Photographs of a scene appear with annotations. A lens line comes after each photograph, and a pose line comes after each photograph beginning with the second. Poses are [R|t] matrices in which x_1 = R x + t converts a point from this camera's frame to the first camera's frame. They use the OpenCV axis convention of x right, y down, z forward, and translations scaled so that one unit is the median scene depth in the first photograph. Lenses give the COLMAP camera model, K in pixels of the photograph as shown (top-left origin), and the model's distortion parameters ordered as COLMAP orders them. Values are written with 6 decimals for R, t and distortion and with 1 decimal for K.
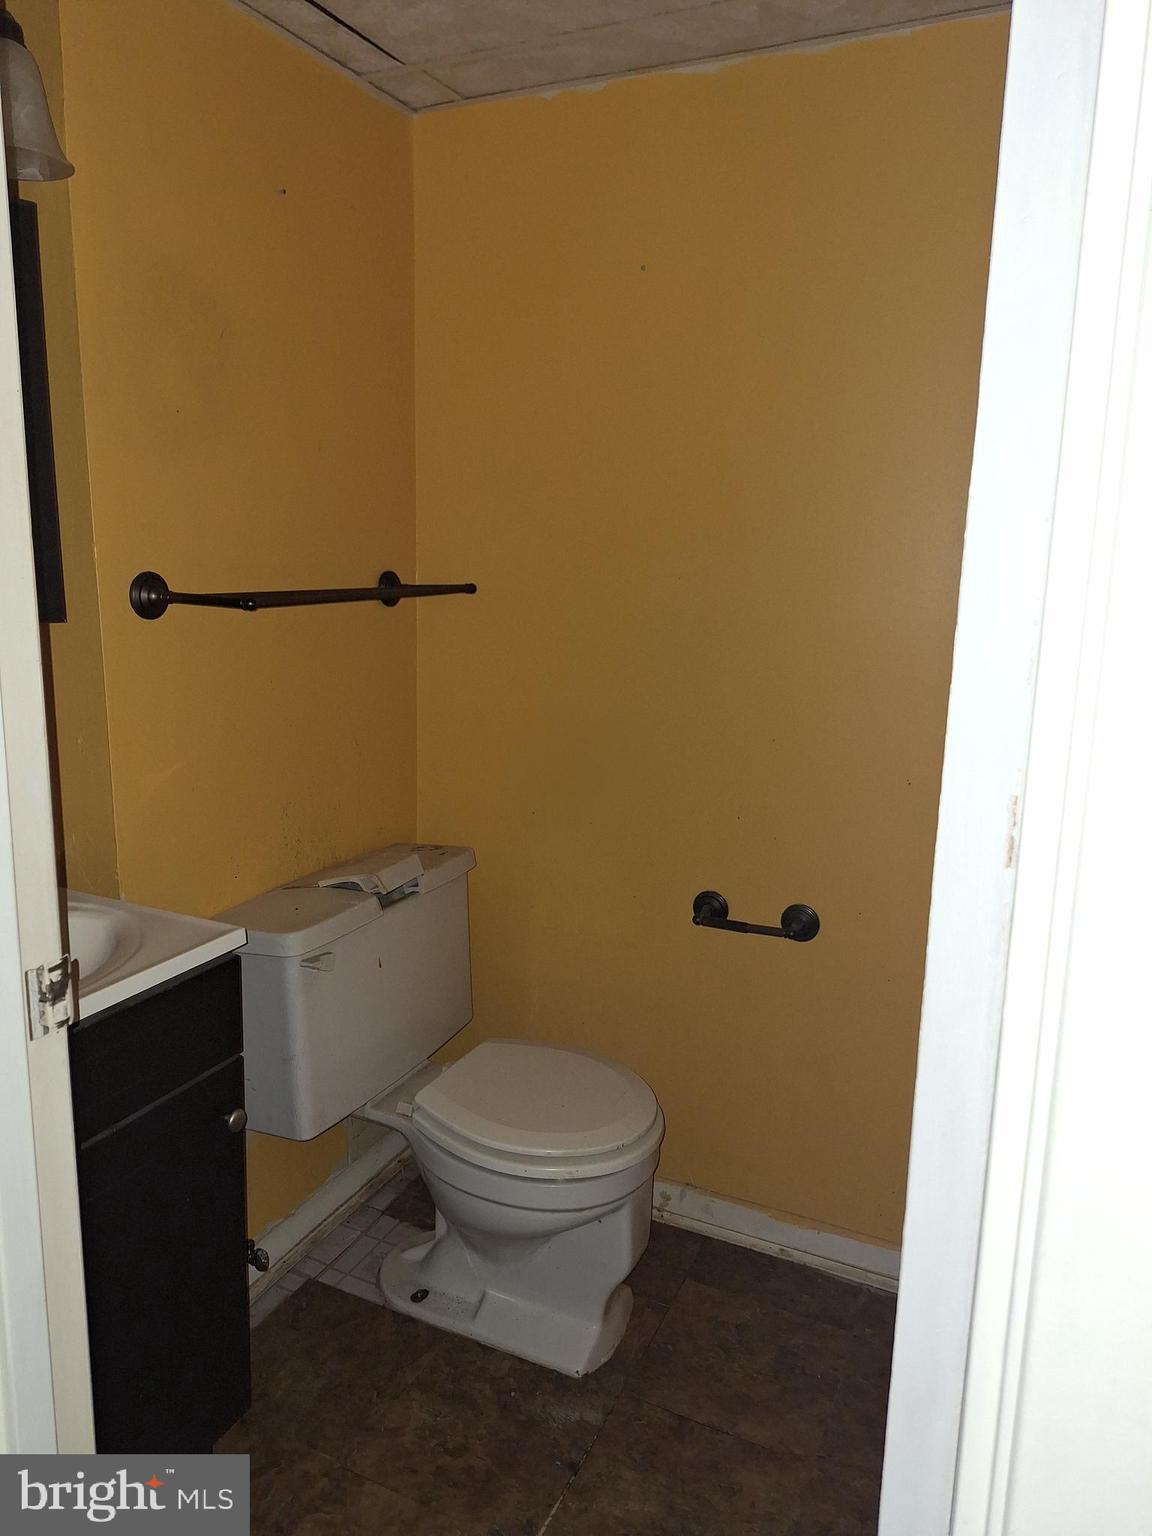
lens RADIAL K [[1061.6, 0, 564.0], [0, 1061.6, 762.3], [0, 0, 1]] dist [0.121695, -0.189292]
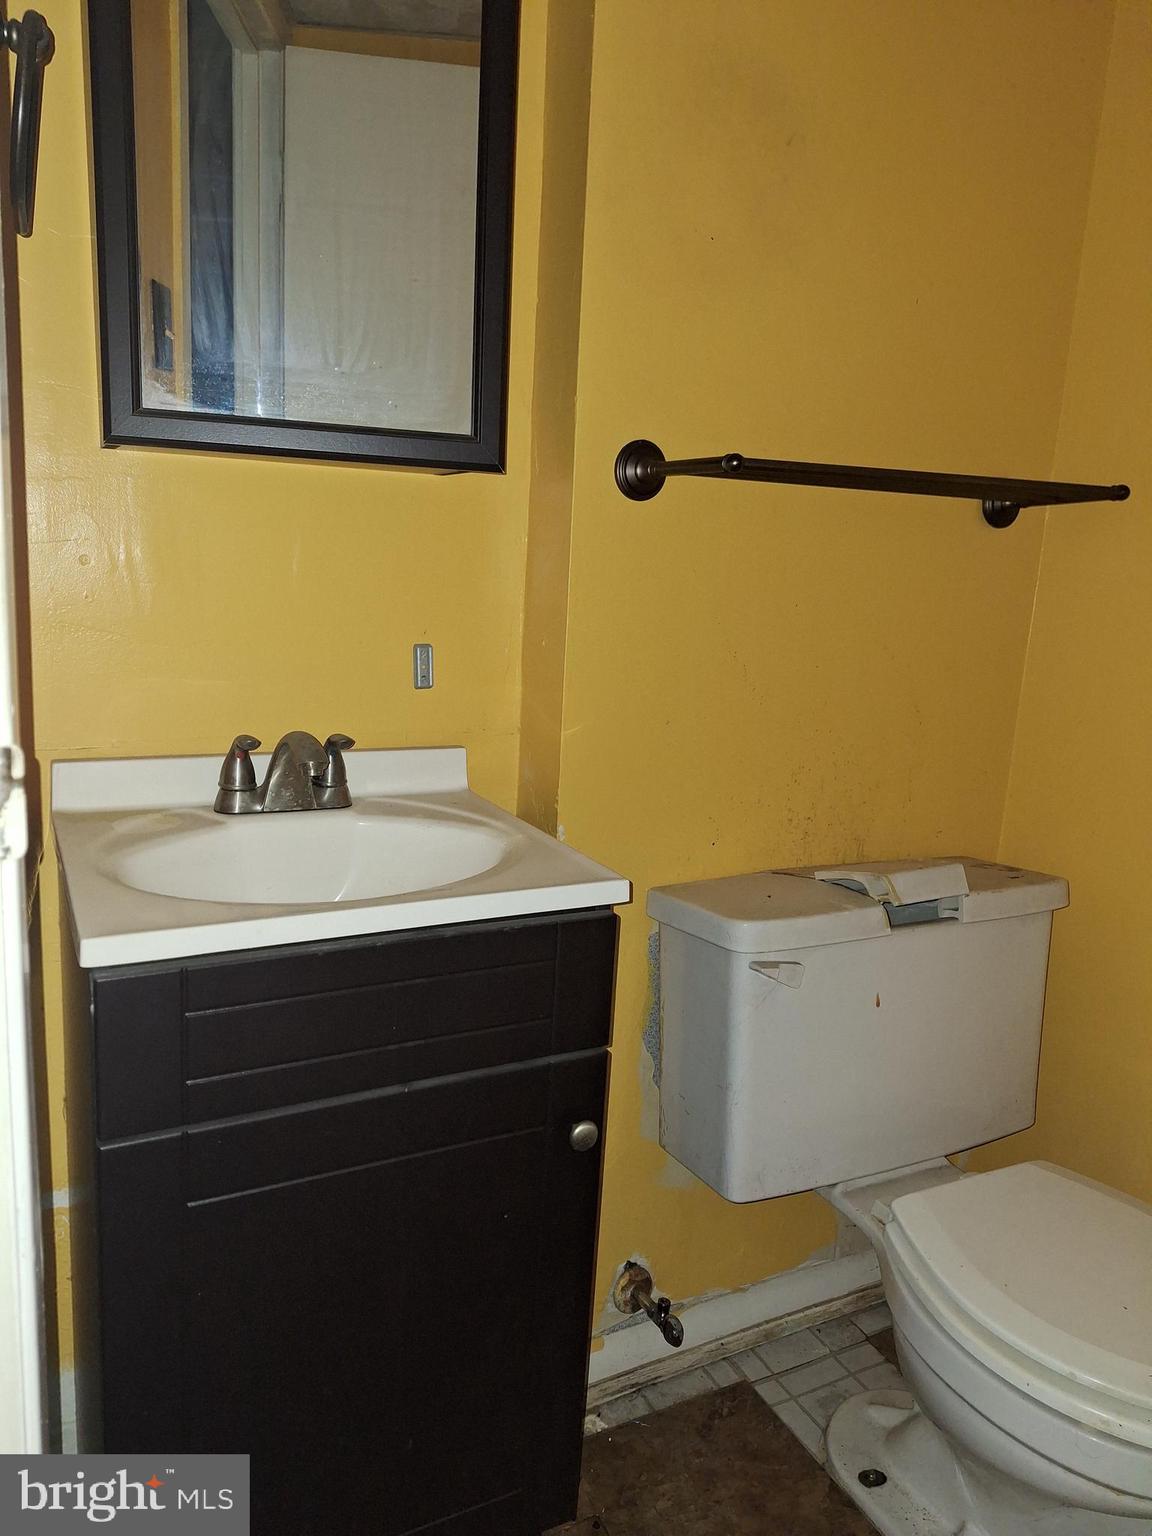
lens RADIAL K [[1060.0, 0, 571.4], [0, 1060.0, 773.2], [0, 0, 1]] dist [0.082298, -0.091715]
pose [[0.792188, 0.132356, -0.595751, 0.072164], [-0.151326, 0.988314, 0.018347, 0.054374], [0.591217, 0.075618, 0.802959, 0.285780]]
